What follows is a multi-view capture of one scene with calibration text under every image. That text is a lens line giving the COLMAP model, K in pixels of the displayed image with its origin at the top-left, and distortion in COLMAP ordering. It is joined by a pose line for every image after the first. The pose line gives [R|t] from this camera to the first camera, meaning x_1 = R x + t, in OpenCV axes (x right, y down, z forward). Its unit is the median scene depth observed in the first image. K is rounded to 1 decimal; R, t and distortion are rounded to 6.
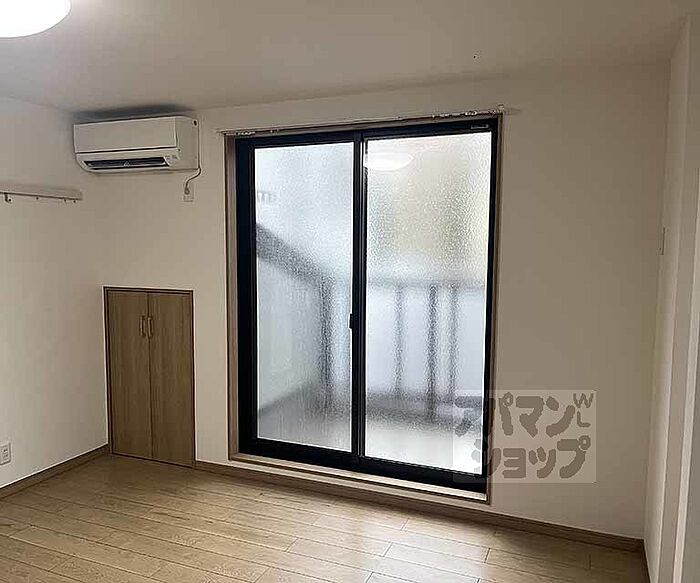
lens RADIAL K [[599.2, 0, 349.4], [0, 599.2, 295.7], [0, 0, 1]] dist [0.034791, -0.016034]
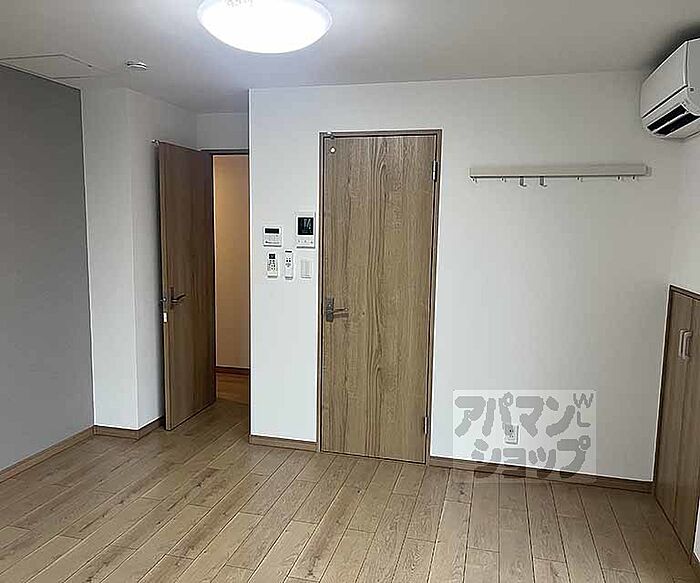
lens RADIAL K [[599.2, 0, 325.4], [0, 599.2, 297.8], [0, 0, 1]] dist [0.034791, -0.016034]
pose [[0.119718, 0.121447, -0.985352, 0.334317], [-0.102619, 0.988688, 0.109390, -0.041503], [0.987490, 0.088020, 0.130827, 0.490551]]
